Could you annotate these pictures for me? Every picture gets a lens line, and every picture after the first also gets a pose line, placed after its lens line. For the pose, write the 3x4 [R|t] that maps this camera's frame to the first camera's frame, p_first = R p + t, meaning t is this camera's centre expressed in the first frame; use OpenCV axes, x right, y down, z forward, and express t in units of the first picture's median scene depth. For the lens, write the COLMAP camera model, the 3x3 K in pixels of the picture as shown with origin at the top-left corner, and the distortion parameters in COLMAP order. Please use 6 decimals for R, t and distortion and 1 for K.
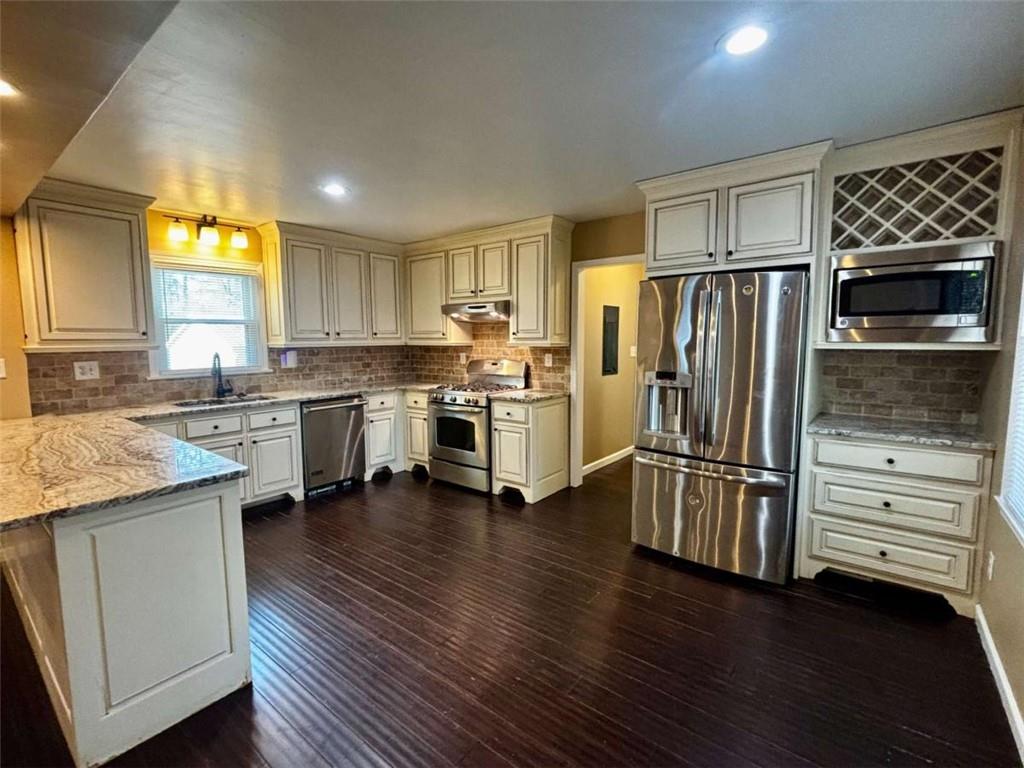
lens RADIAL K [[468.1, 0, 511.4], [0, 468.1, 383.6], [0, 0, 1]] dist [0.007811, -0.002082]
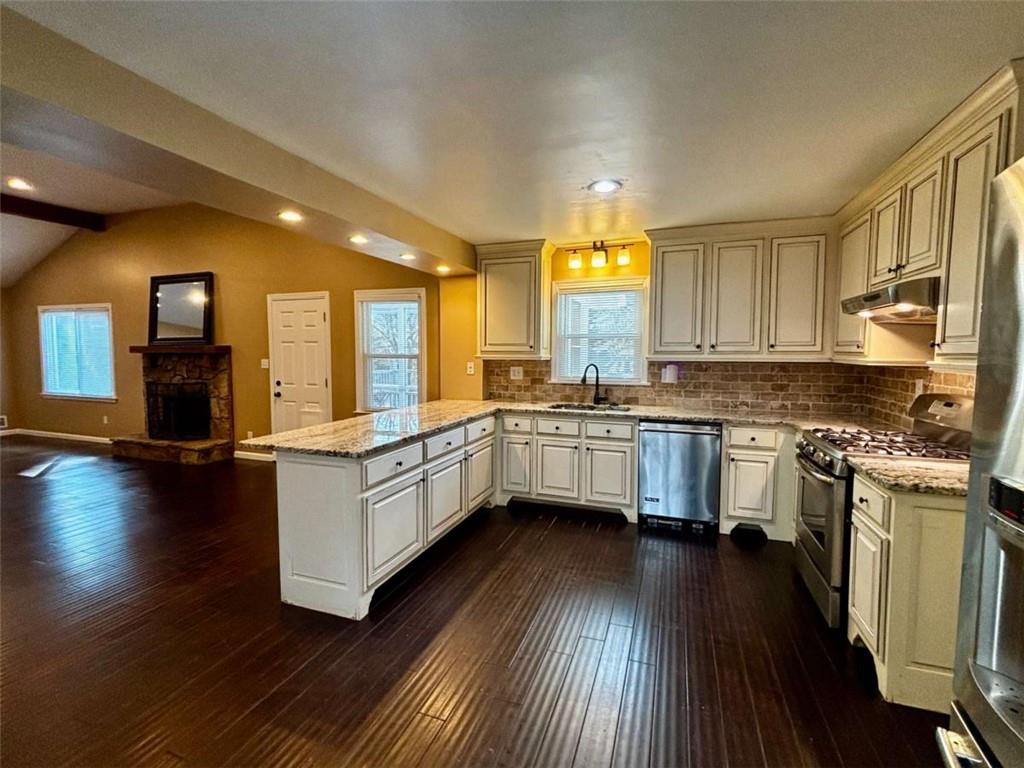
lens RADIAL K [[468.1, 0, 507.9], [0, 468.1, 382.8], [0, 0, 1]] dist [0.007811, -0.002082]
pose [[0.307307, 0.072520, -0.948843, 0.352353], [-0.097756, 0.994223, 0.044328, -0.048367], [0.946576, 0.079133, 0.312621, 0.448641]]
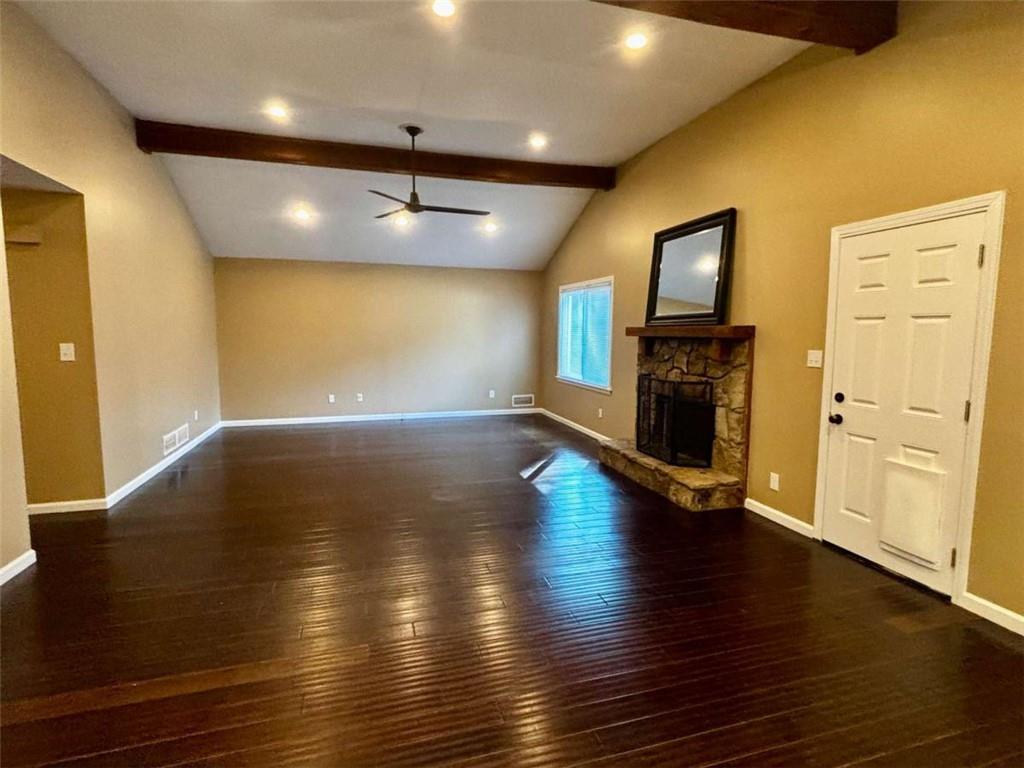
lens RADIAL K [[504.5, 0, 510.8], [0, 504.5, 376.7], [0, 0, 1]] dist [0.017314, -0.001716]
pose [[-0.582020, 0.078619, -0.809365, -0.264119], [-0.081493, 0.984665, 0.154250, -0.029054], [0.809081, 0.155734, -0.566688, 0.263340]]
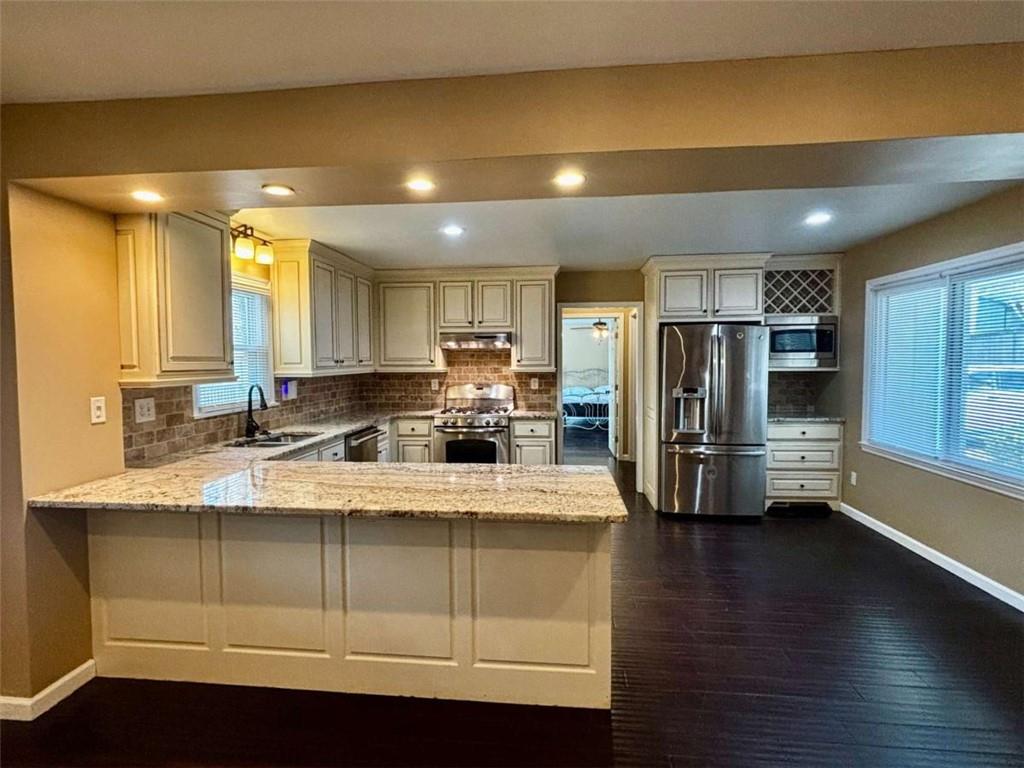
lens RADIAL K [[504.5, 0, 512.9], [0, 504.5, 384.4], [0, 0, 1]] dist [0.017314, -0.001716]
pose [[0.842017, -0.025819, 0.538833, -0.700952], [0.054239, 0.997844, -0.036945, -0.005220], [-0.536717, 0.060334, 0.841602, -0.029591]]
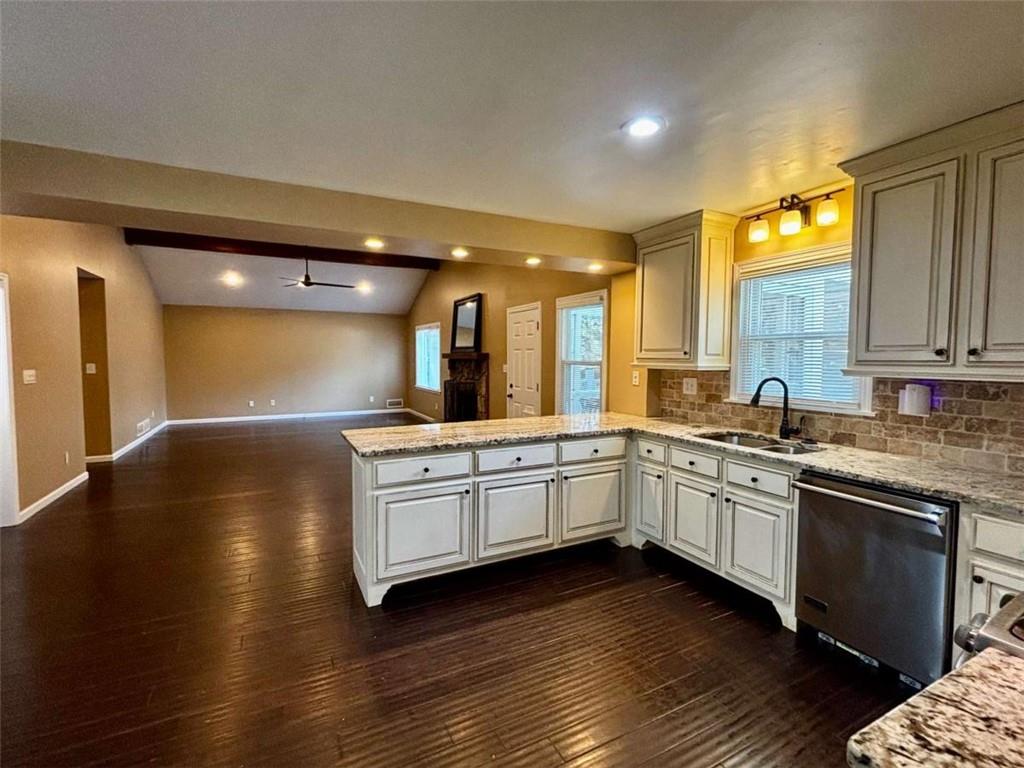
lens RADIAL K [[468.1, 0, 513.3], [0, 468.1, 381.6], [0, 0, 1]] dist [0.007811, -0.002082]
pose [[-0.425992, 0.056225, -0.902978, 0.227636], [-0.089096, 0.990609, 0.103713, -0.096758], [0.900329, 0.124633, -0.416982, 0.901734]]
